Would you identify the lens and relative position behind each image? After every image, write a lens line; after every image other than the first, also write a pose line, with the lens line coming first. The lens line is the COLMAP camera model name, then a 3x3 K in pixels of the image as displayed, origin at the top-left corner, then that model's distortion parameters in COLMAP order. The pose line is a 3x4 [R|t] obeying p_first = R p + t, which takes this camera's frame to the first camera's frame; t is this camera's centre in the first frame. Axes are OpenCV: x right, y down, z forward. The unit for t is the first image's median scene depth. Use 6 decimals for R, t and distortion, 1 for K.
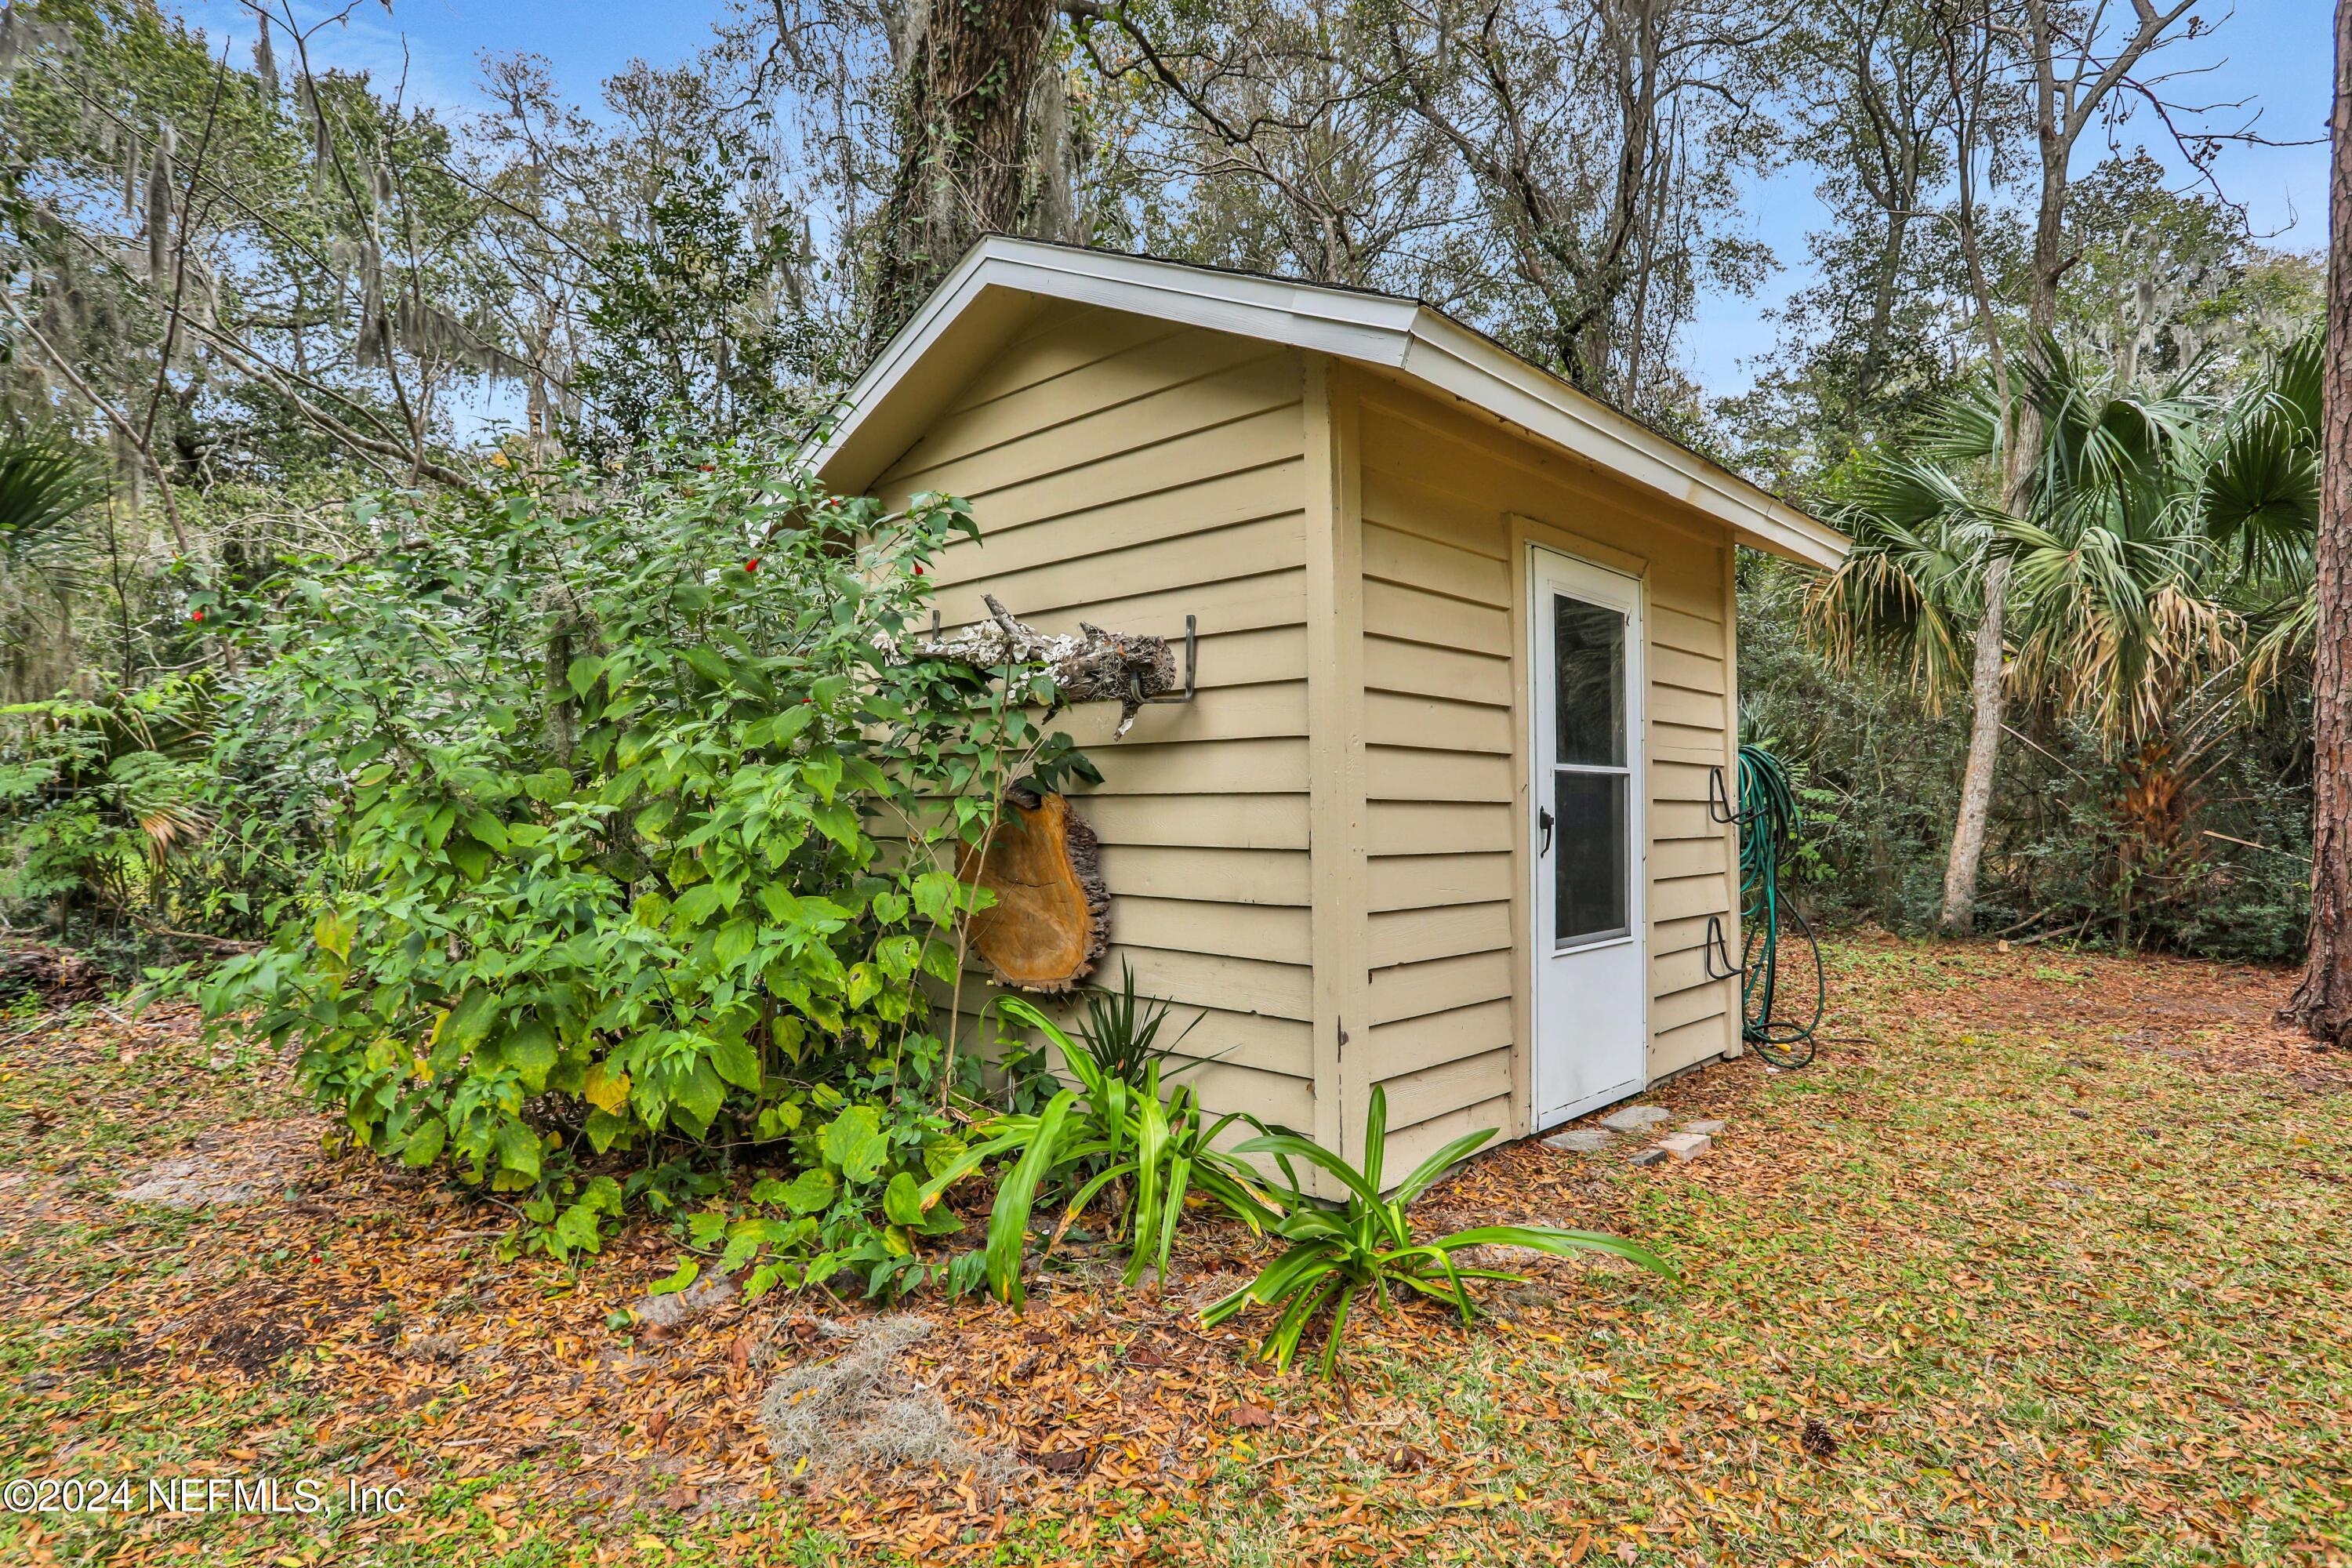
lens RADIAL K [[1178.1, 0, 1176.0], [0, 1178.1, 784.0], [0, 0, 1]] dist [-0.050928, 0.024327]
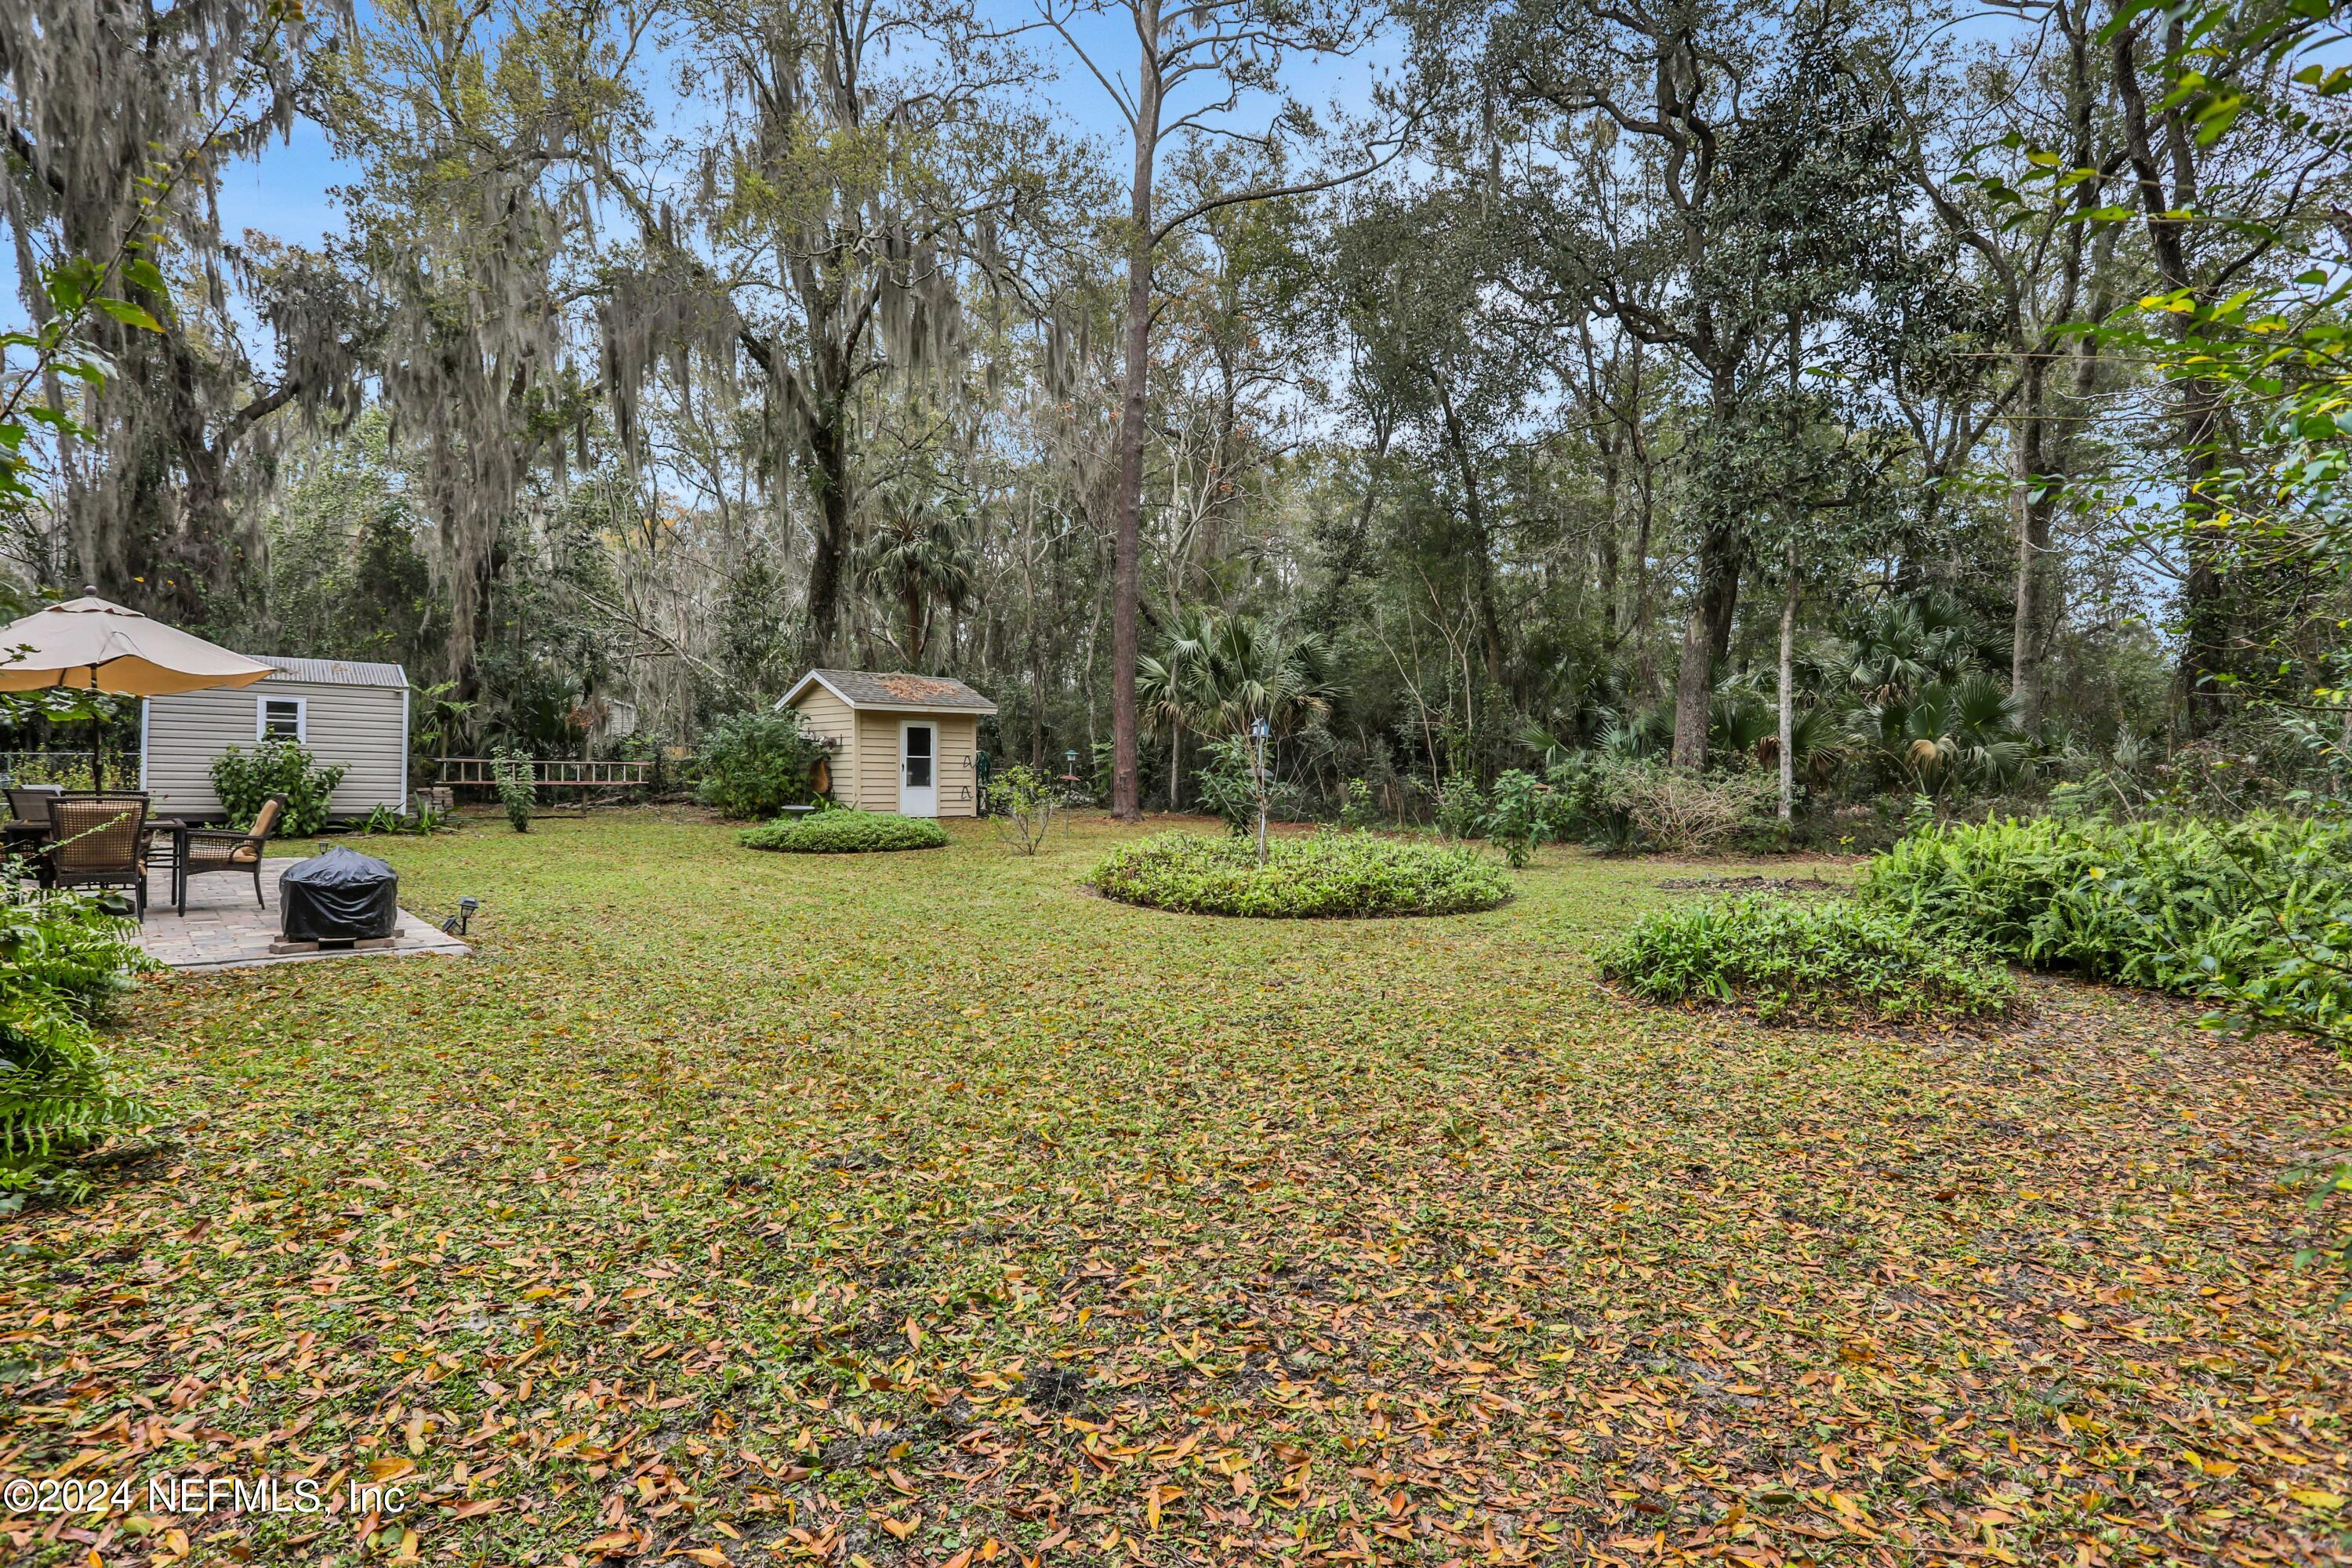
lens RADIAL K [[1178.1, 0, 1176.0], [0, 1178.1, 784.0], [0, 0, 1]] dist [-0.050928, 0.024327]
pose [[0.999843, 0.003885, -0.017316, 1.829529], [-0.003509, 0.999759, 0.021690, -0.010891], [0.017396, -0.021626, 0.999615, -5.064432]]
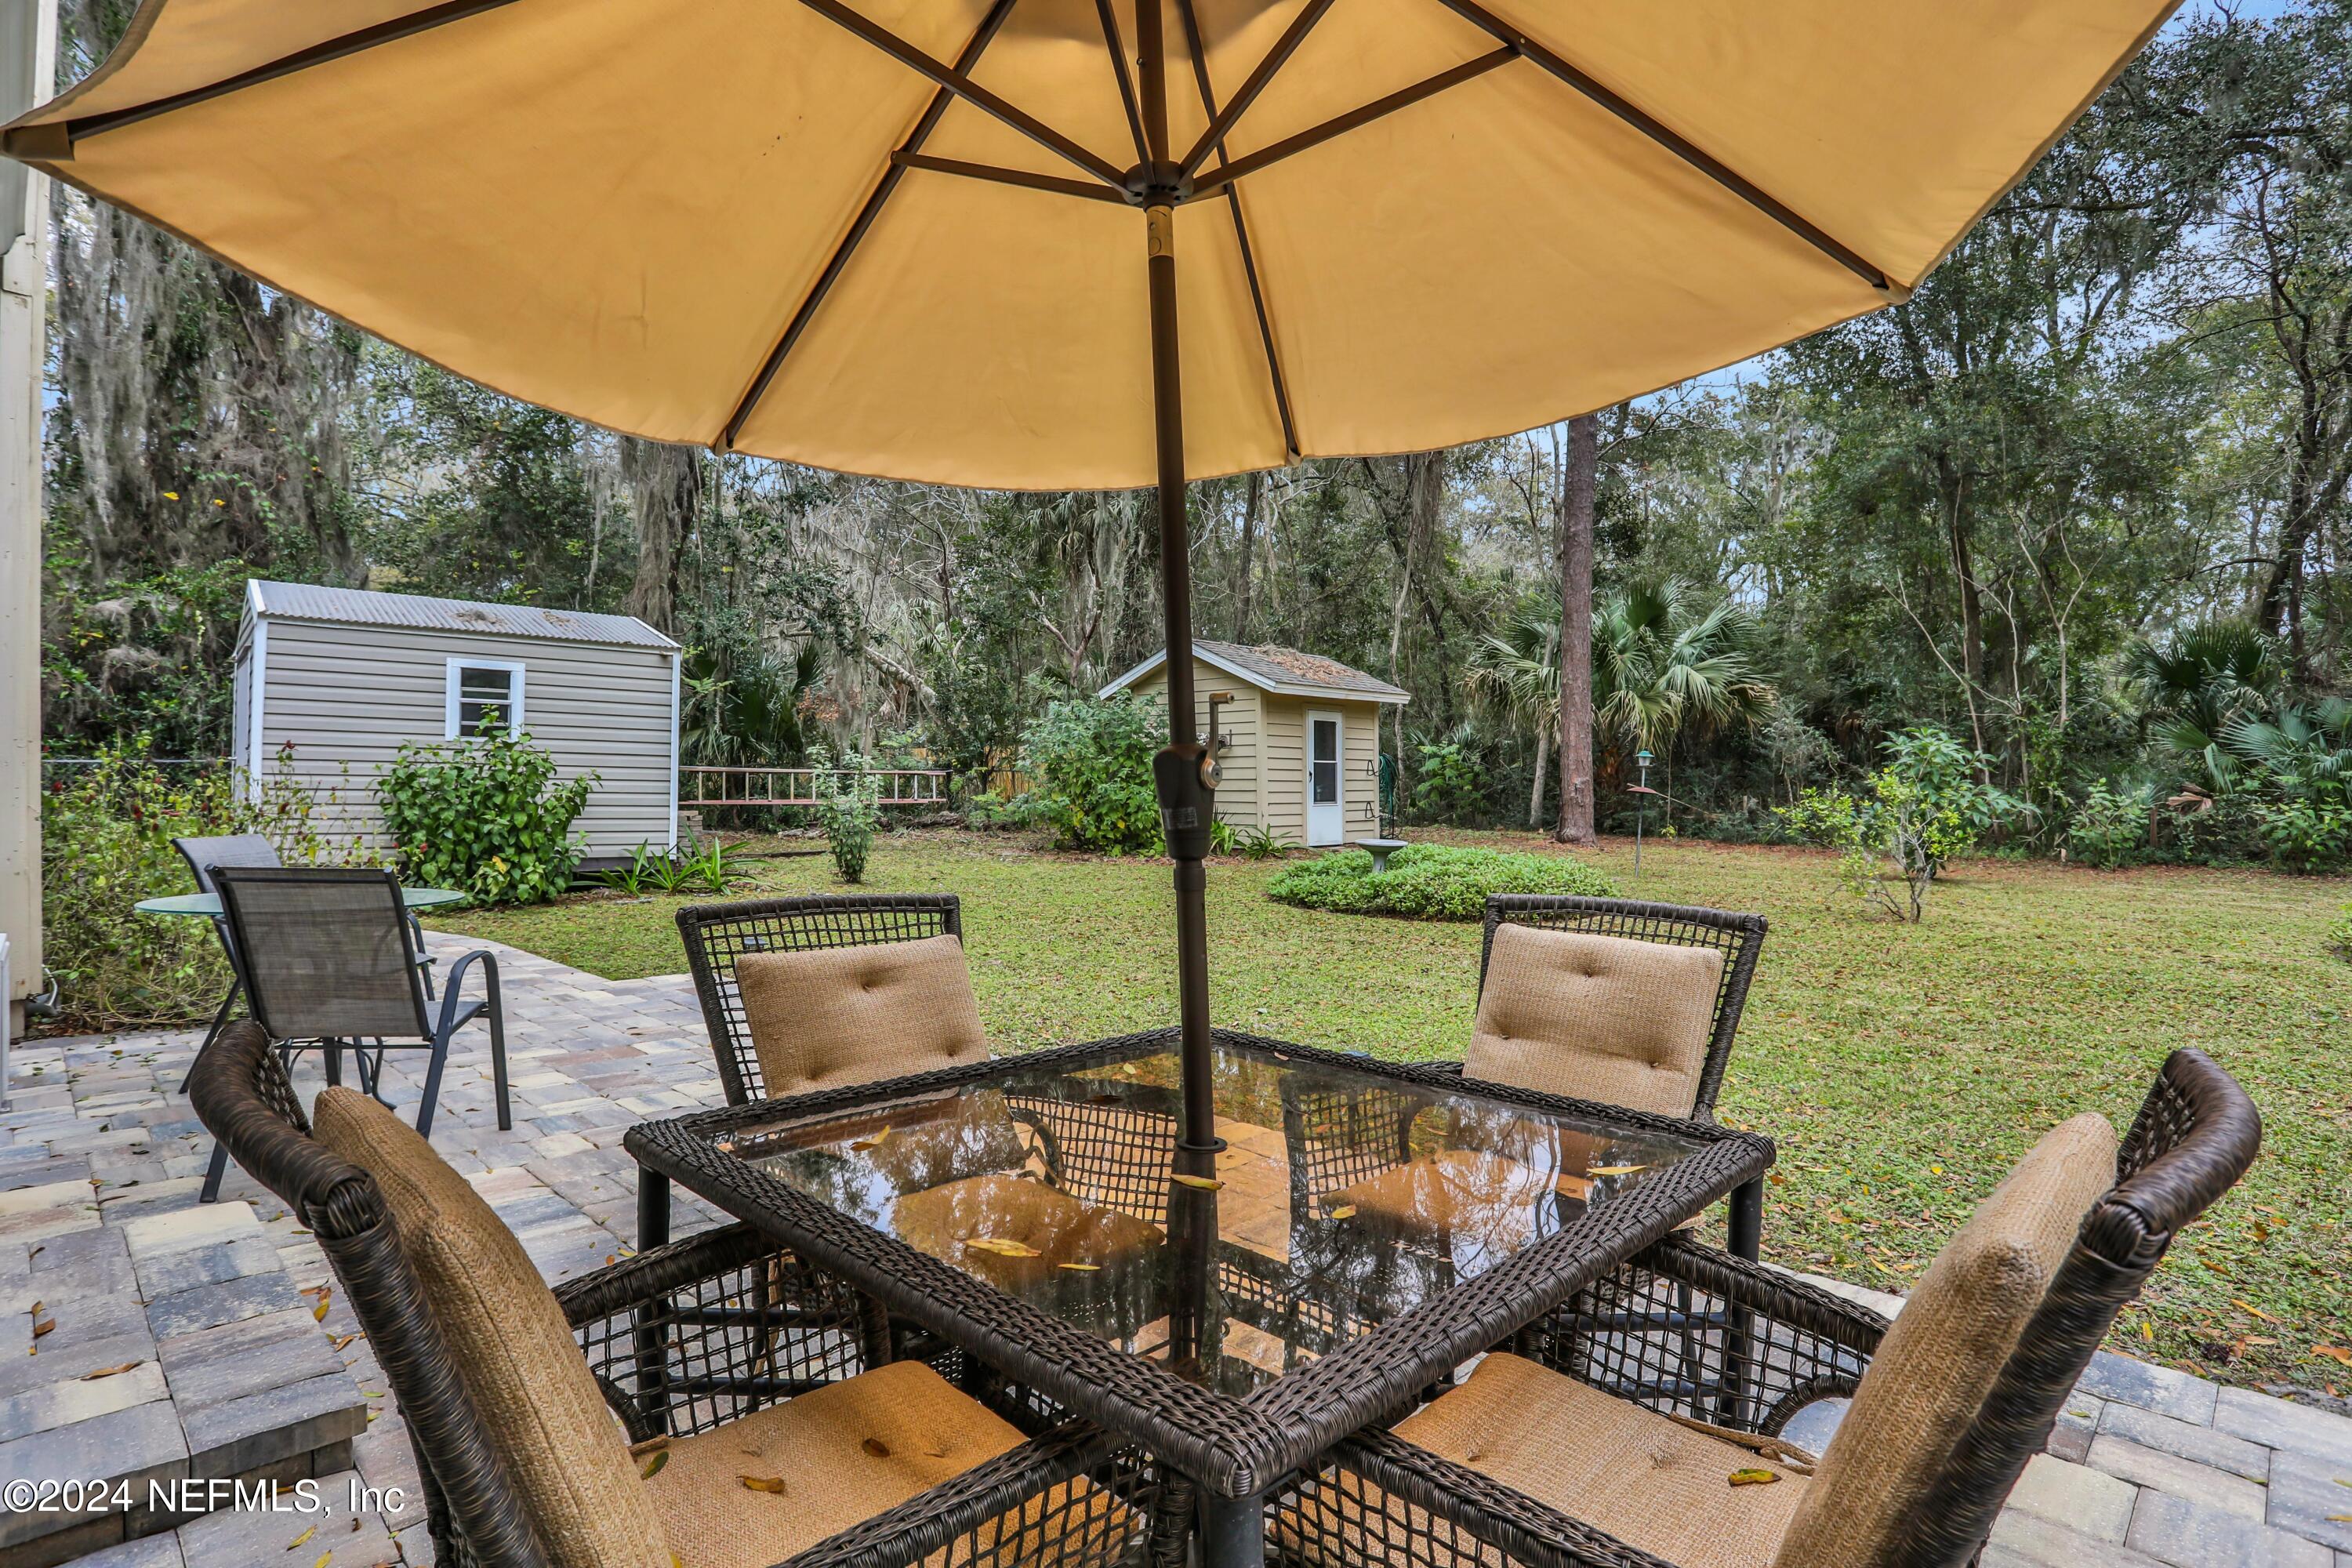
lens RADIAL K [[1178.1, 0, 1176.0], [0, 1178.1, 784.0], [0, 0, 1]] dist [-0.050928, 0.024327]
pose [[0.999527, 0.000934, 0.030740, -0.307196], [-0.001531, 0.999811, 0.019378, -0.014791], [-0.030716, -0.019416, 0.999340, -3.262564]]
